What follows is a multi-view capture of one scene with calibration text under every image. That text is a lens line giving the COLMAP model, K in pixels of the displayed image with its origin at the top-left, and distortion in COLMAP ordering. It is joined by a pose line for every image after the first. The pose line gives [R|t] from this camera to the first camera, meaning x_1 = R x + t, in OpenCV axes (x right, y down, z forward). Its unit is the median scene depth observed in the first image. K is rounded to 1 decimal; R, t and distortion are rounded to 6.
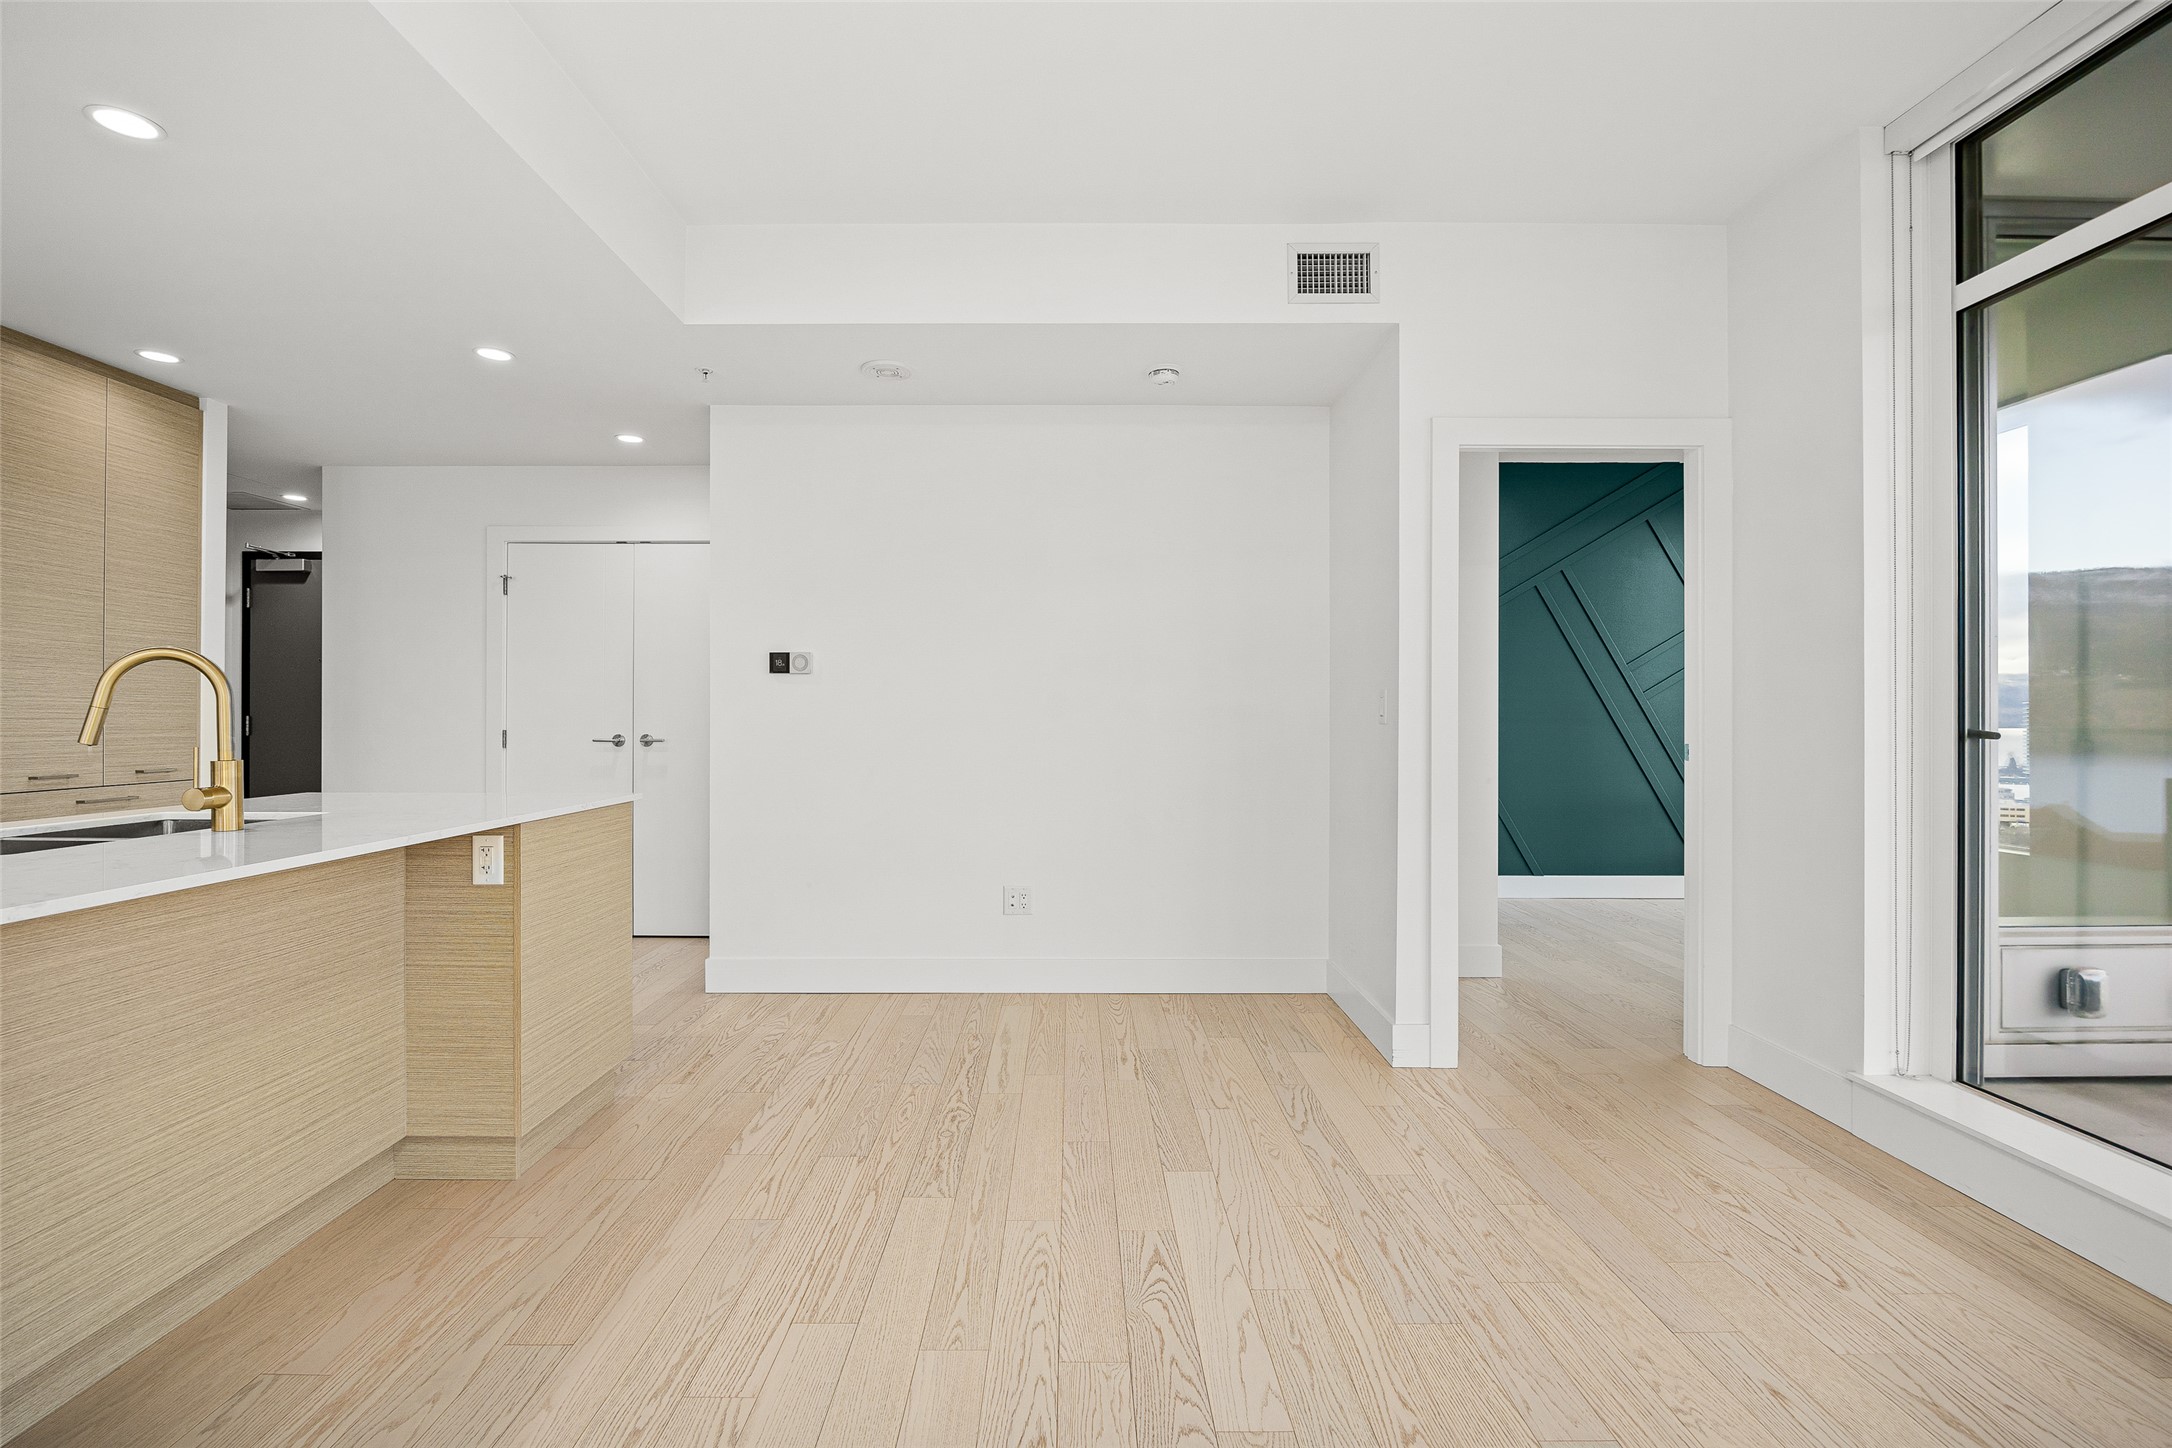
lens RADIAL K [[988.0, 0, 1058.8], [0, 988.0, 719.3], [0, 0, 1]] dist [-0.021581, 0.004253]
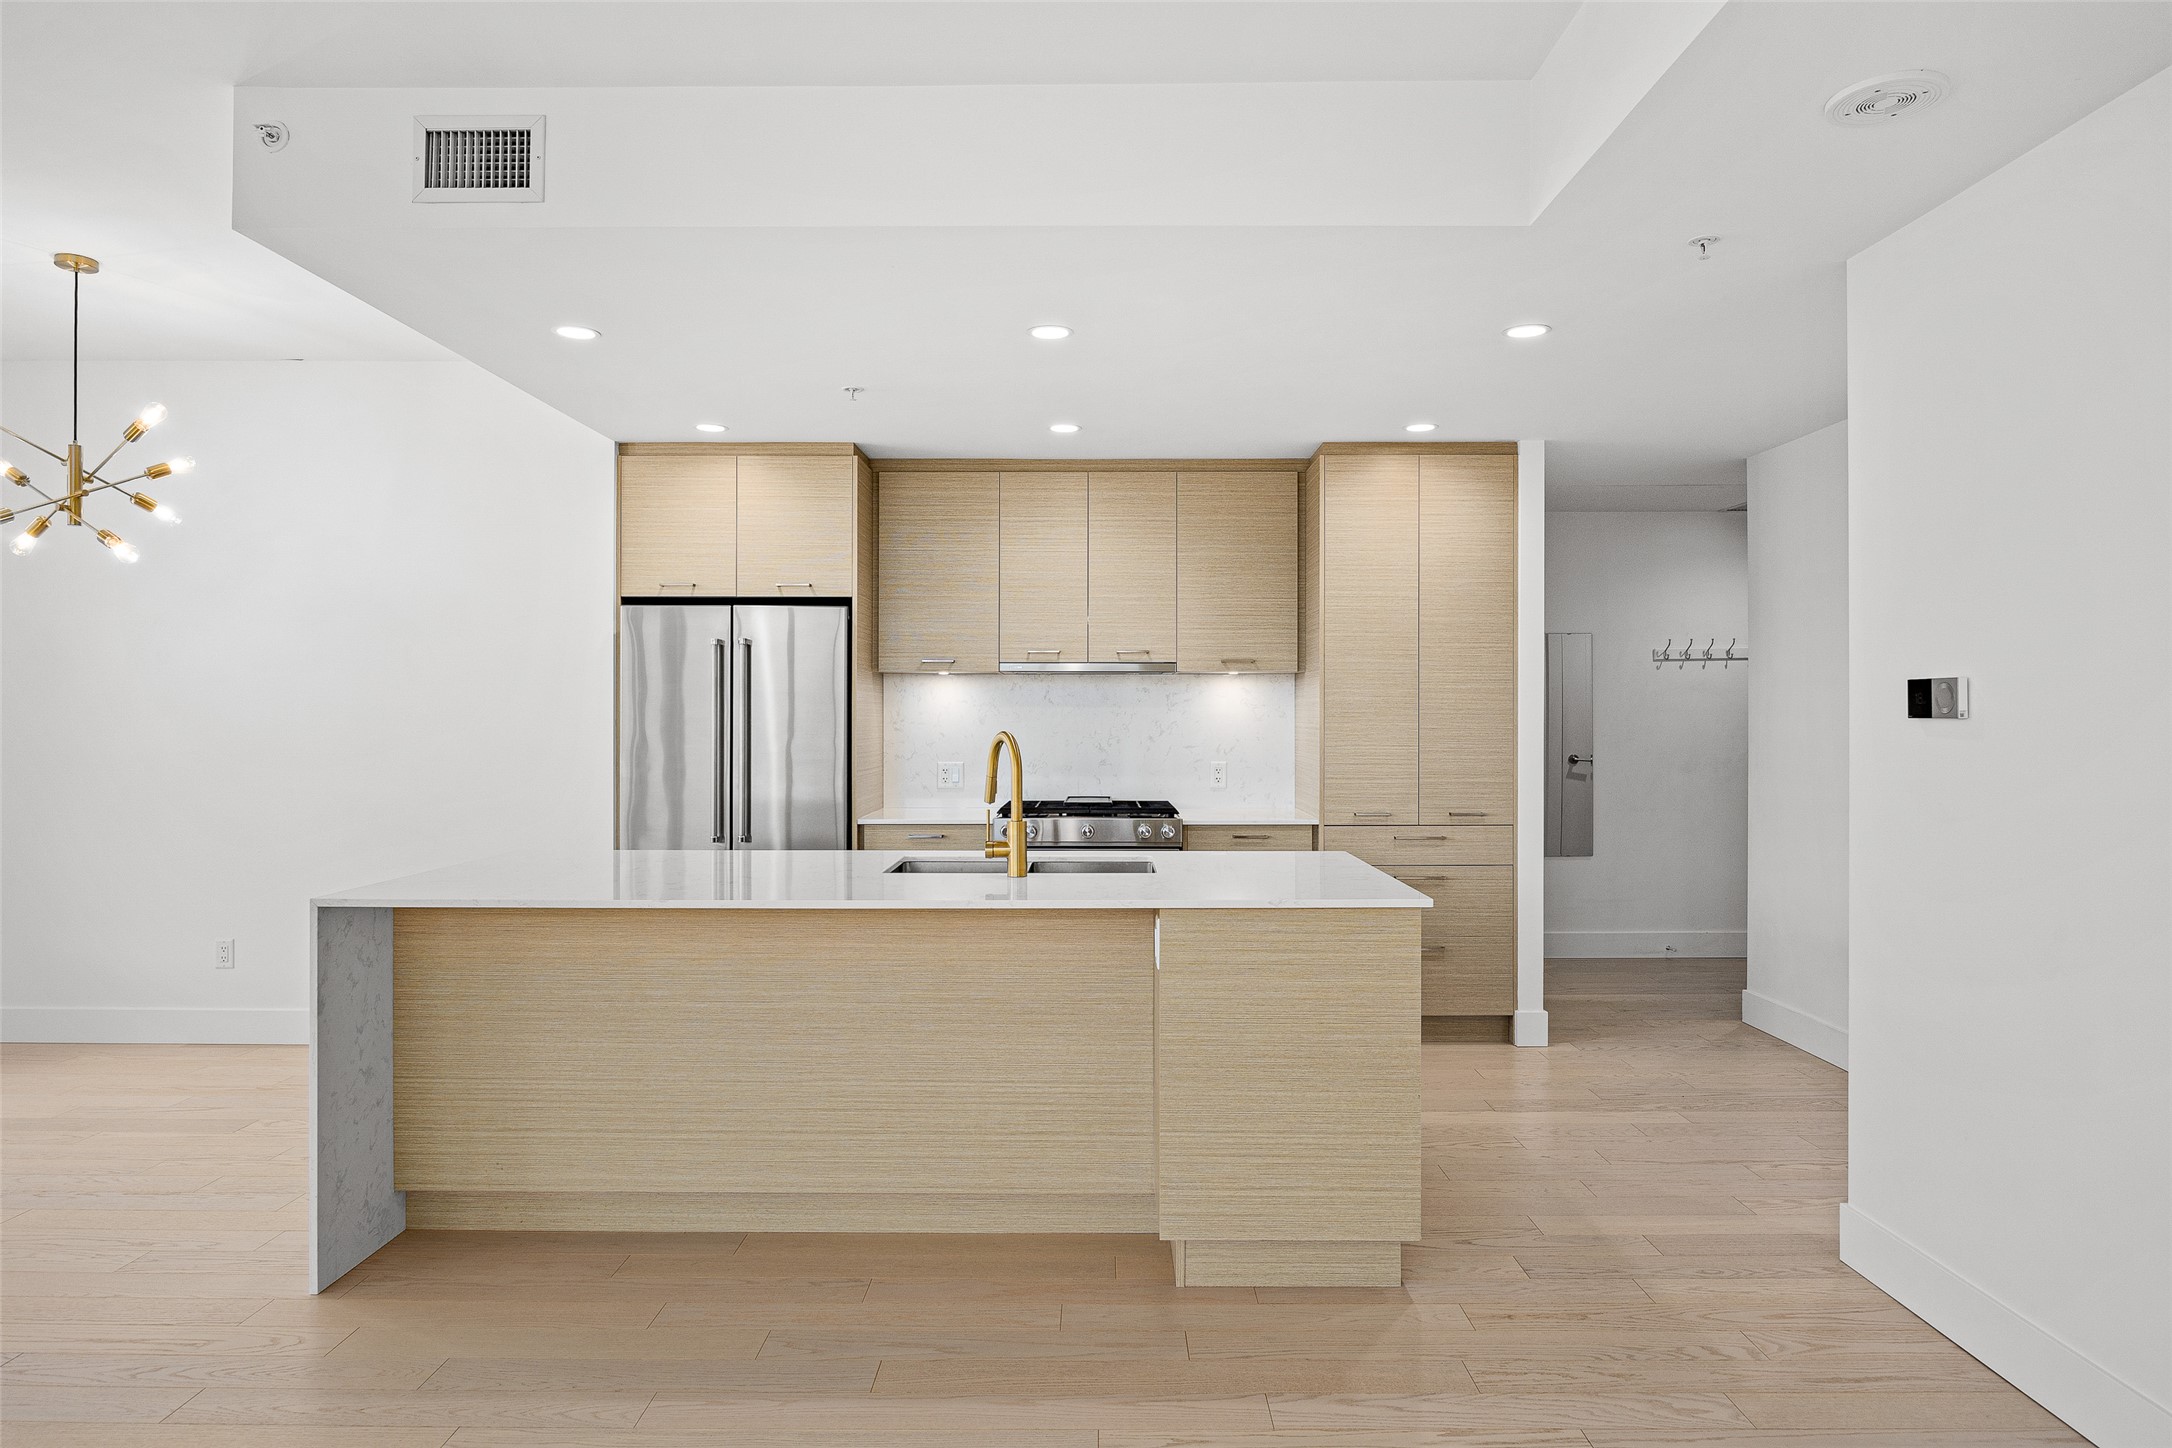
lens RADIAL K [[1246.0, 0, 1086.0], [0, 1246.0, 724.0], [0, 0, 1]] dist [-0.005848, -0.001503]
pose [[-0.003427, 0.002976, -0.999990, 0.584361], [-0.000663, 0.999995, 0.002978, -0.067998], [0.999994, 0.000674, -0.003425, 0.832836]]
